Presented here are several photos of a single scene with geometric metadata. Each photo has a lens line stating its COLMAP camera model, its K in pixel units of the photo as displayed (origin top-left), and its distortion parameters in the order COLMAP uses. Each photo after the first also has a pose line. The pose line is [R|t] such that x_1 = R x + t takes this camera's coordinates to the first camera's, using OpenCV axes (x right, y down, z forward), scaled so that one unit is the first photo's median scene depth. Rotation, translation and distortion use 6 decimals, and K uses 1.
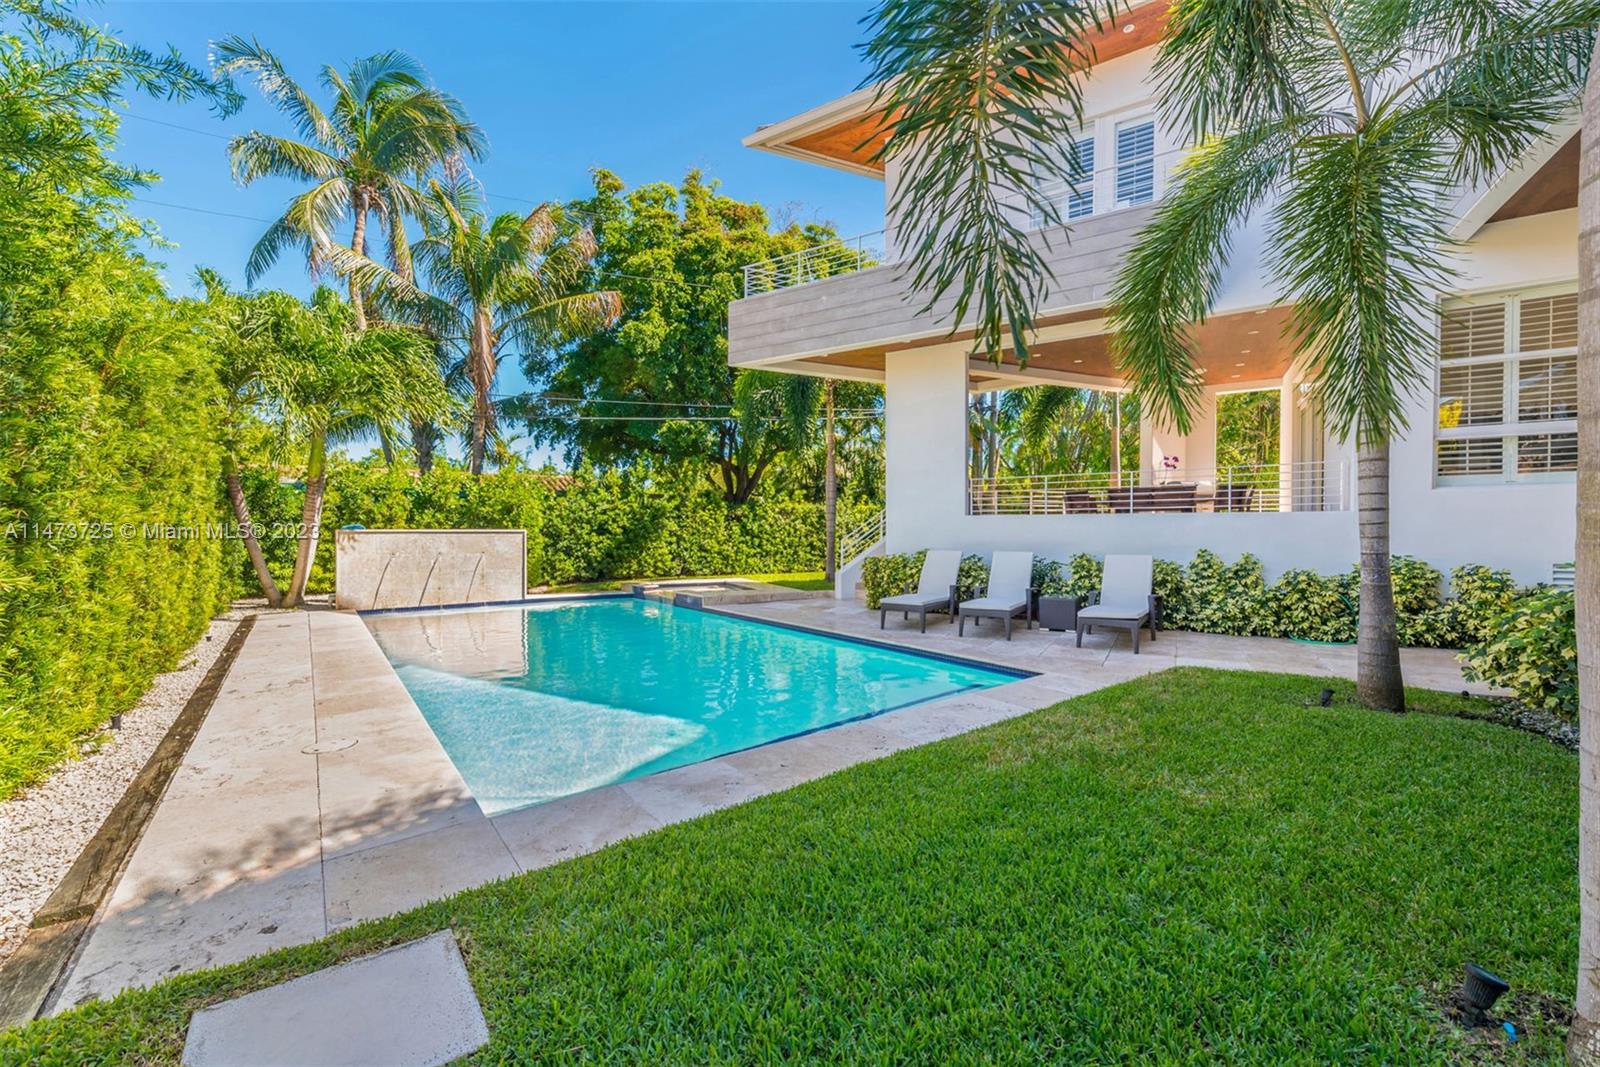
lens RADIAL K [[638.2, 0, 790.5], [0, 638.2, 526.0], [0, 0, 1]] dist [0.003445, -0.000851]
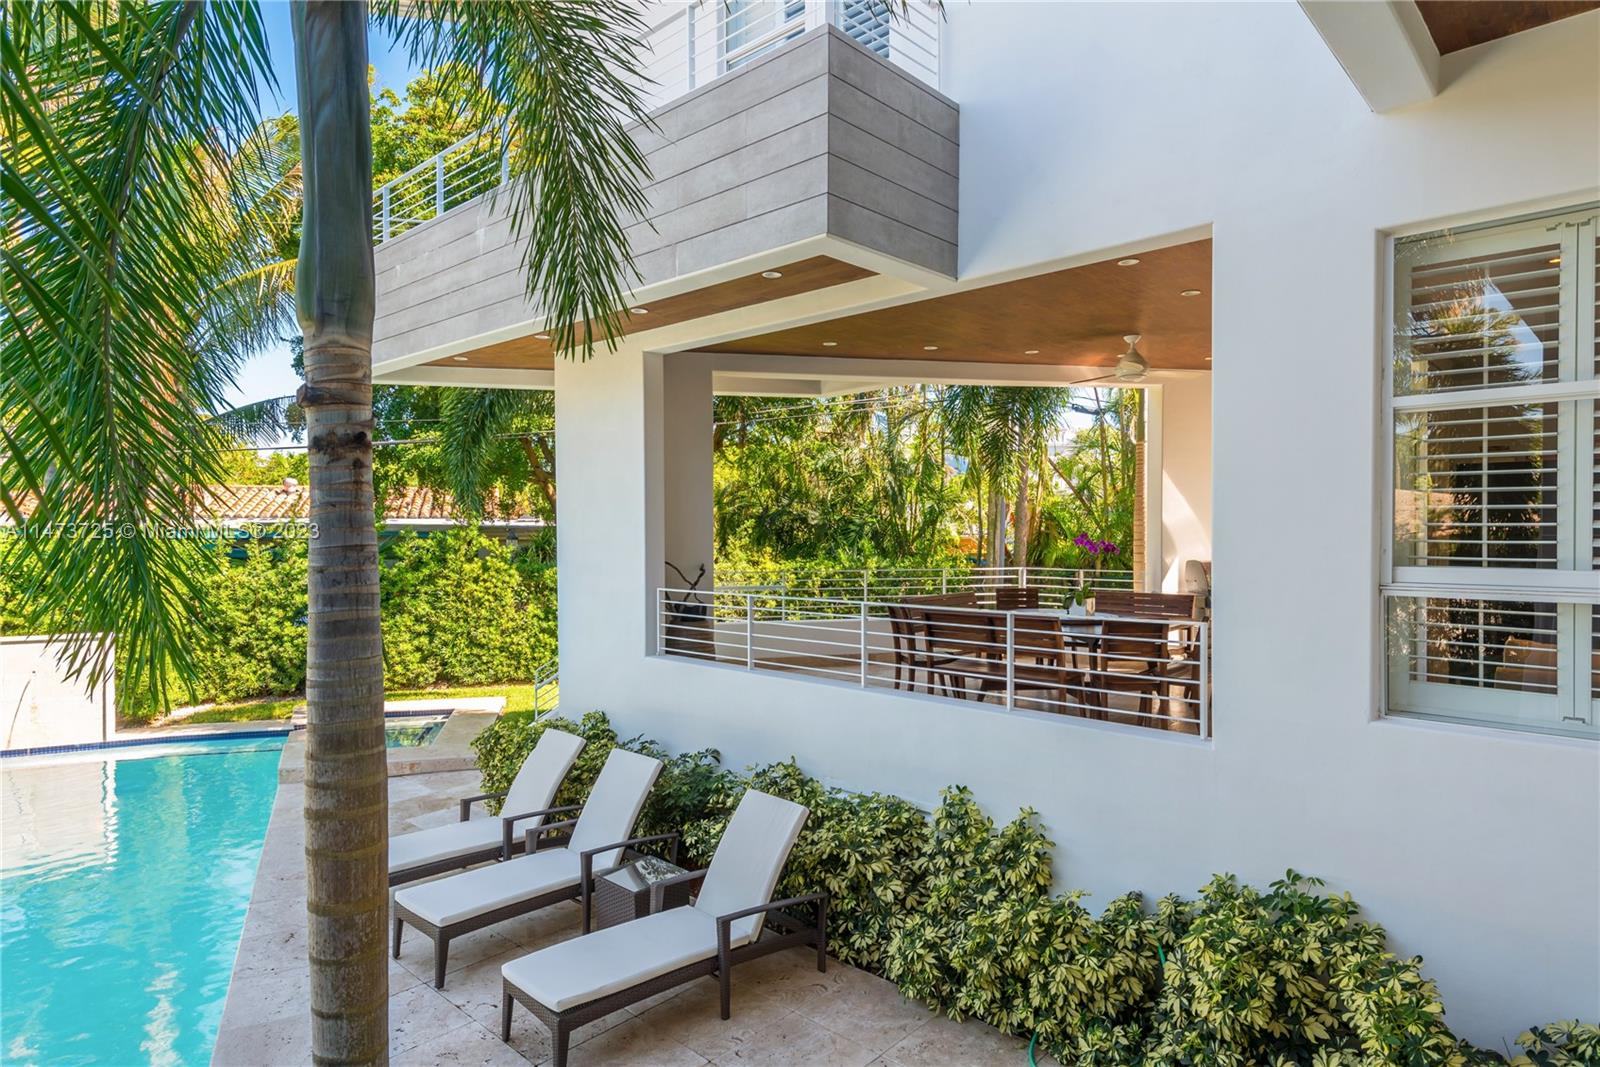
lens RADIAL K [[914.6, 0, 806.9], [0, 914.6, 545.8], [0, 0, 1]] dist [0.016505, 0.000892]
pose [[0.979765, 0.004116, -0.200108, 0.396561], [0.002219, 0.999504, 0.031423, -0.095176], [0.200138, -0.031231, 0.979270, 0.194028]]
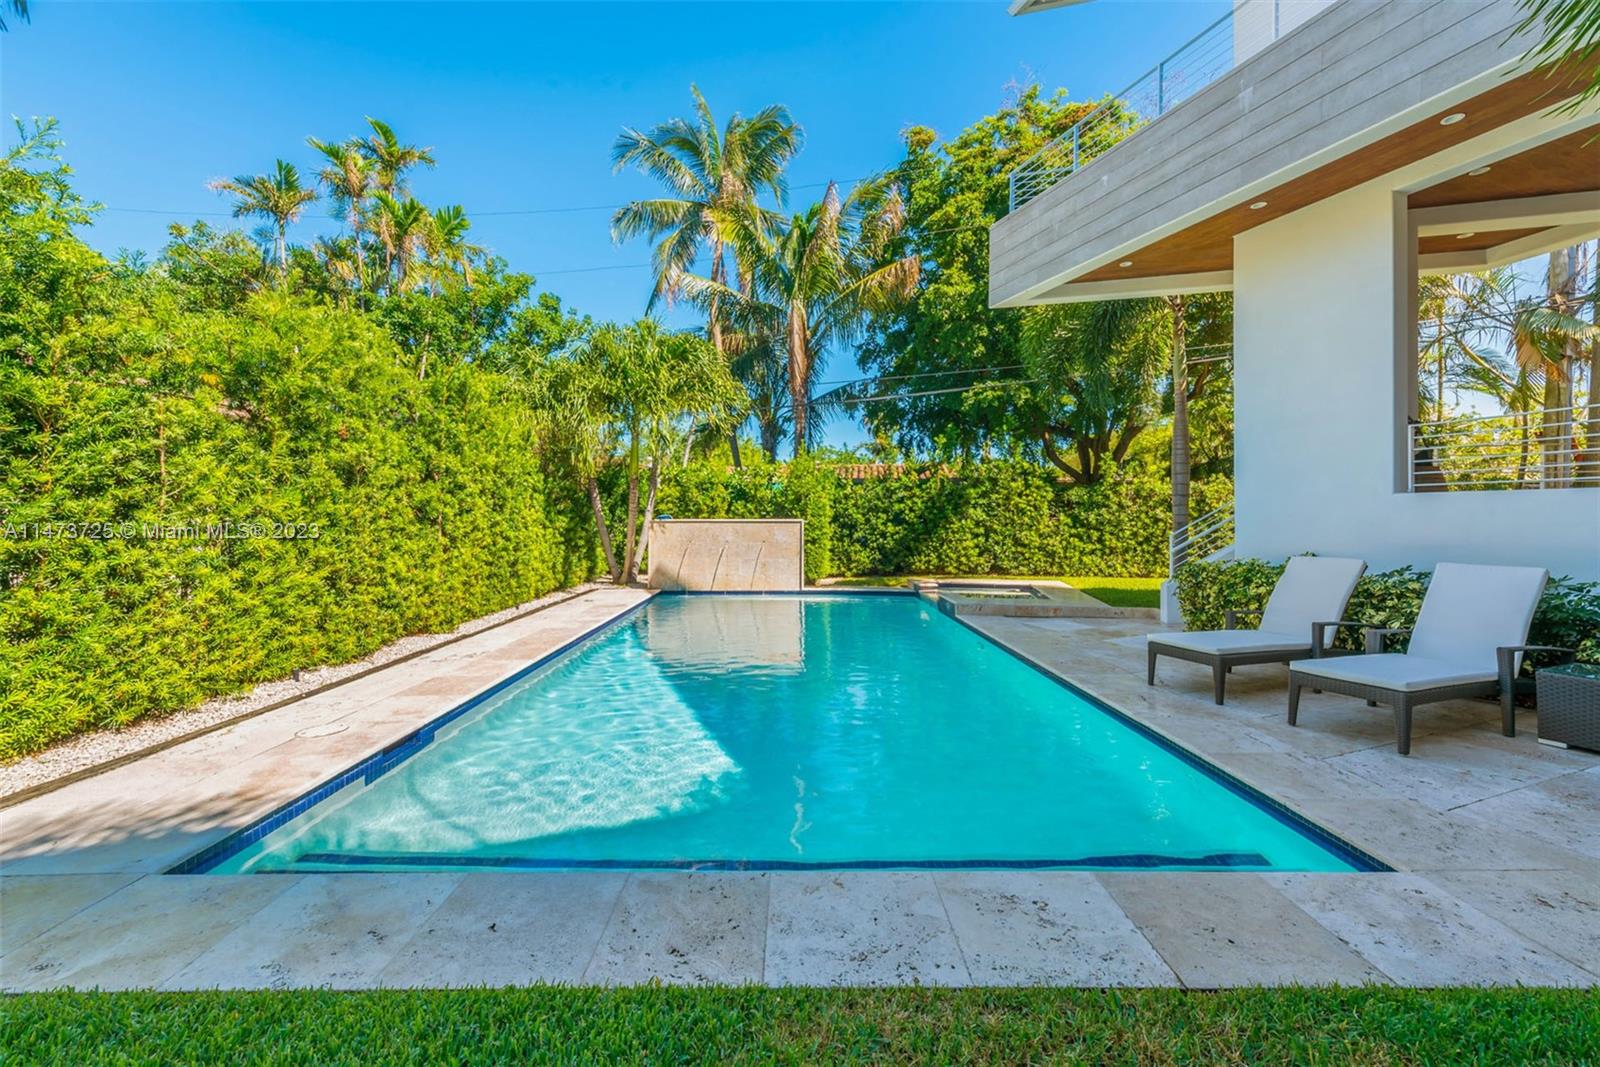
lens RADIAL K [[638.2, 0, 790.8], [0, 638.2, 518.0], [0, 0, 1]] dist [0.003445, -0.000851]
pose [[0.791487, -0.000377, -0.611185, 0.144156], [0.002989, 0.999990, 0.003254, 0.000252], [0.611178, -0.004402, 0.791481, 0.181654]]
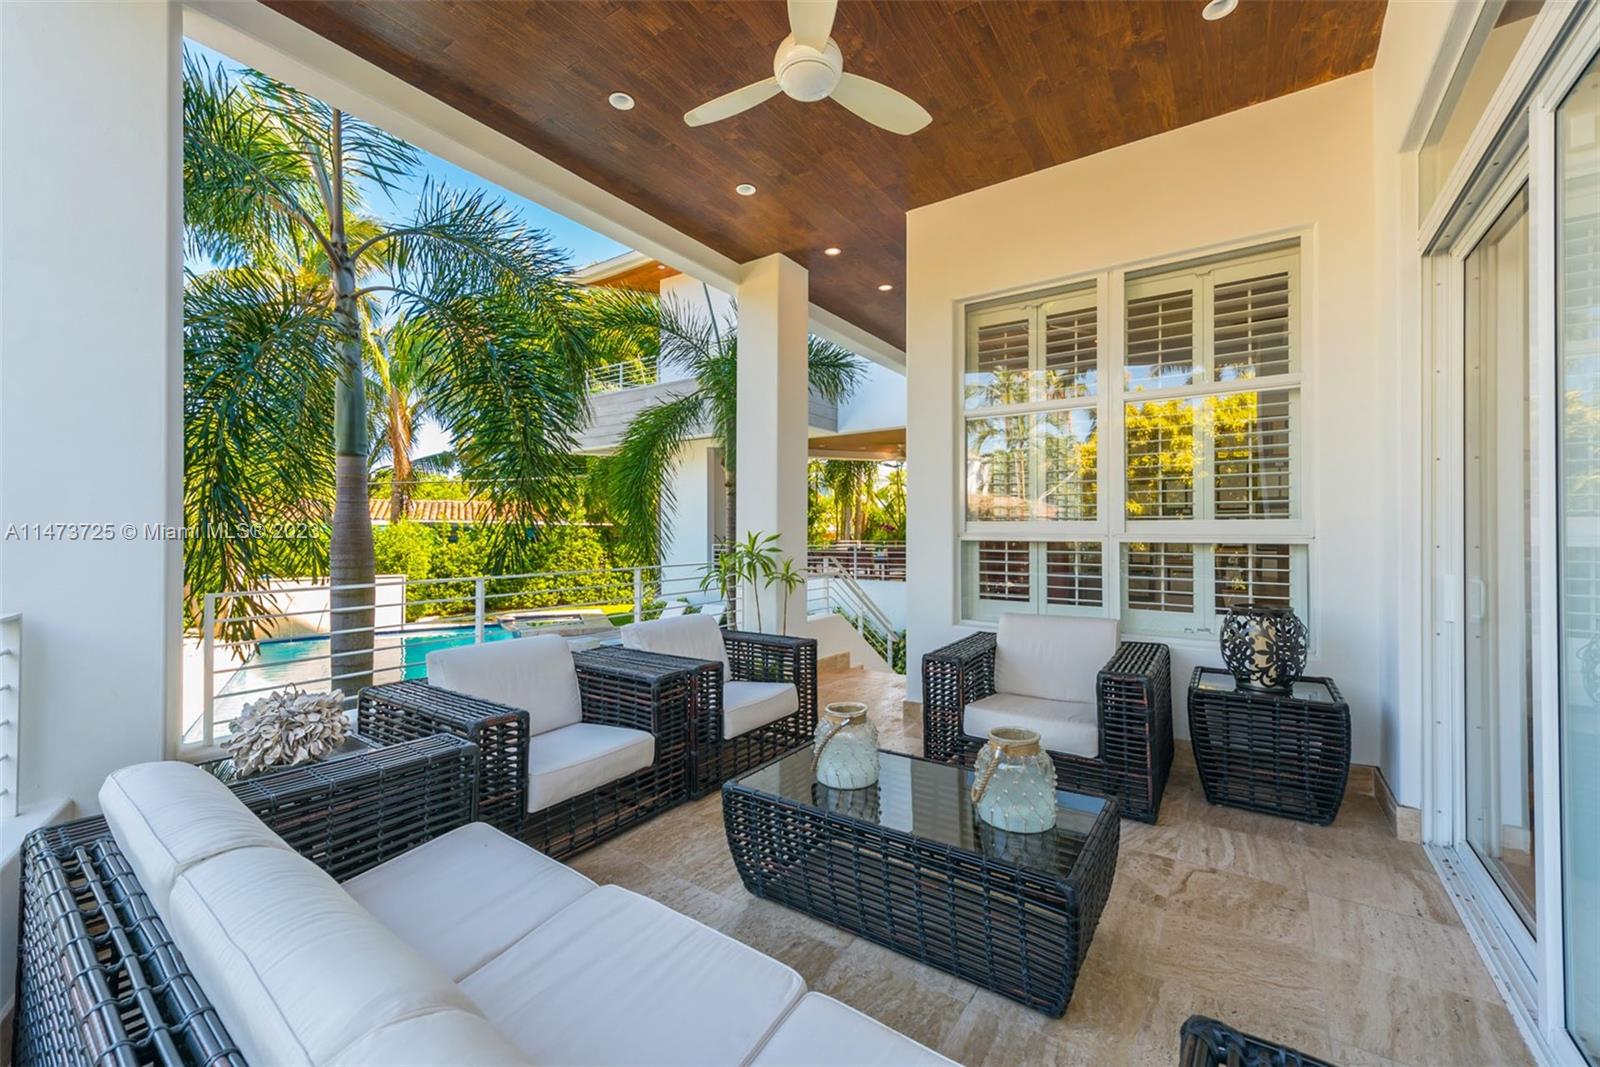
lens RADIAL K [[638.2, 0, 804.0], [0, 638.2, 523.9], [0, 0, 1]] dist [0.003445, -0.000851]
pose [[0.998315, -0.002867, -0.057957, 0.388117], [0.002286, 0.999947, -0.010080, -0.068960], [0.057983, 0.009931, 0.998268, -0.193275]]
